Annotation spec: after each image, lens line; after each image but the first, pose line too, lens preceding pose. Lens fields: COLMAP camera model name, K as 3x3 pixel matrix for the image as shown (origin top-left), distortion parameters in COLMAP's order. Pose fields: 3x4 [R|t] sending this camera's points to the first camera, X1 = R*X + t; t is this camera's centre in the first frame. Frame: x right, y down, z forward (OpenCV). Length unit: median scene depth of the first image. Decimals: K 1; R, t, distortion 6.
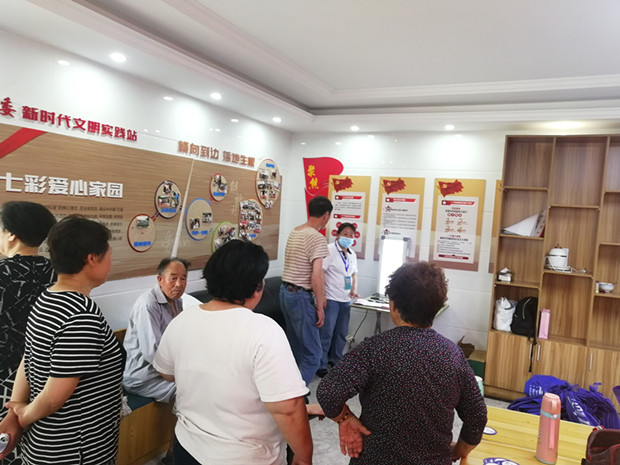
lens RADIAL K [[480.1, 0, 310.0], [0, 480.1, 232.5], [0, 0, 1]] dist [-0.005772, -0.001776]
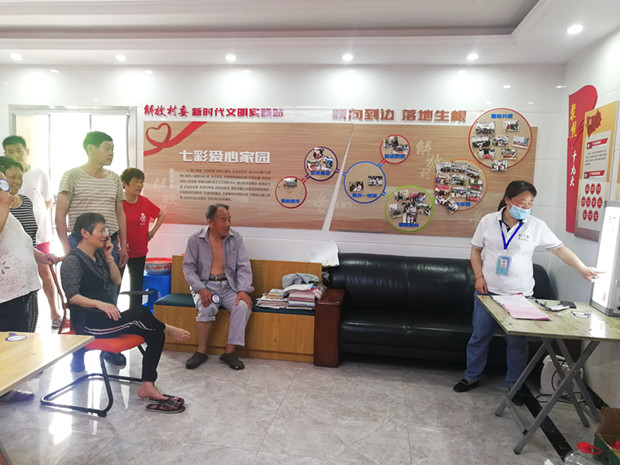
lens RADIAL K [[480.1, 0, 310.0], [0, 480.1, 232.5], [0, 0, 1]] dist [-0.005772, -0.001776]
pose [[0.307735, 0.033989, -0.950865, 0.754115], [-0.059988, 0.998067, 0.016262, 0.073882], [0.949579, 0.052036, 0.309179, 0.625376]]
